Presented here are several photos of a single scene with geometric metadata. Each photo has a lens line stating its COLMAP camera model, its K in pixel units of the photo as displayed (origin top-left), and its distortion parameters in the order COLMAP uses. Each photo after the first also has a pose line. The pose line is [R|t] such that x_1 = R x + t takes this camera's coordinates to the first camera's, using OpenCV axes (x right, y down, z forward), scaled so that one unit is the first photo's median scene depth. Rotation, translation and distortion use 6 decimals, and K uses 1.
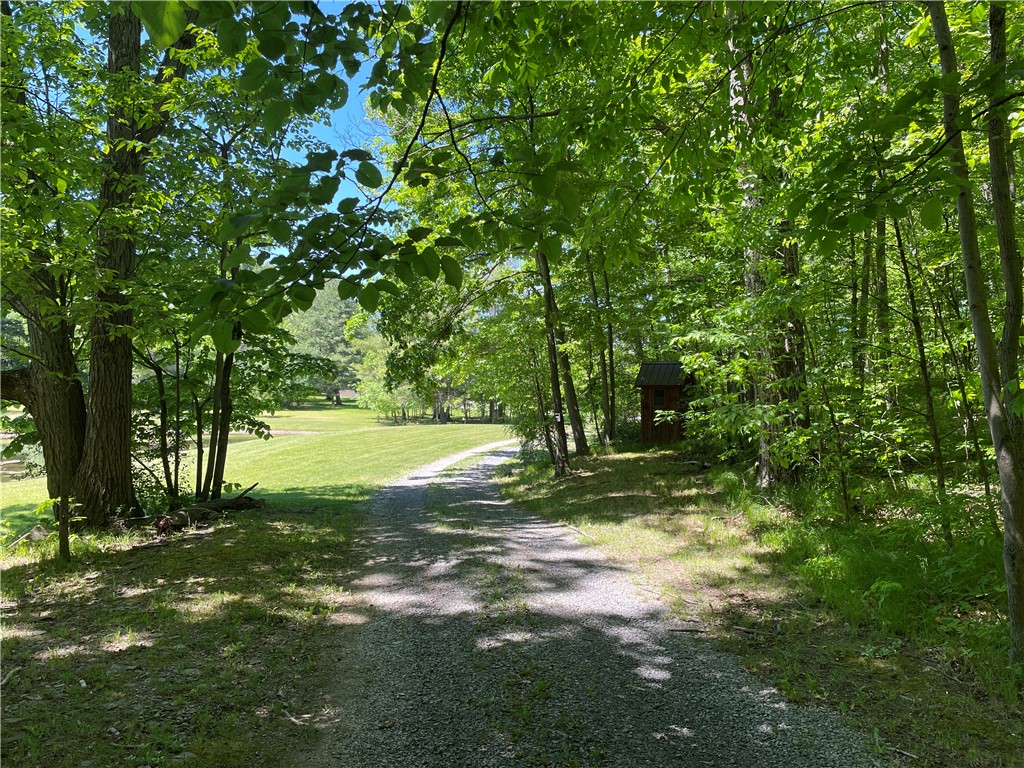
lens RADIAL K [[773.0, 0, 512.4], [0, 773.0, 385.2], [0, 0, 1]] dist [-0.000446, -0.000268]
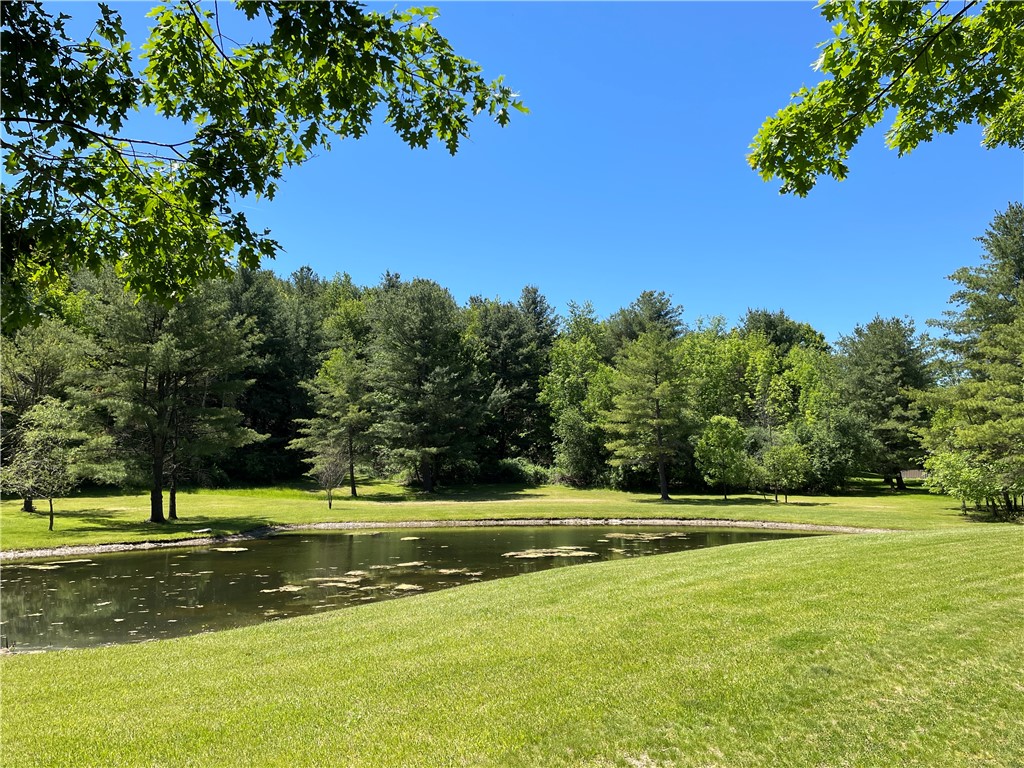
lens RADIAL K [[773.0, 0, 512.0], [0, 773.0, 381.7], [0, 0, 1]] dist [-0.000446, -0.000268]
pose [[0.770138, -0.091655, -0.631258, -0.038670], [0.018453, 0.992410, -0.121579, 0.007407], [0.637610, 0.081984, 0.765984, 0.212396]]
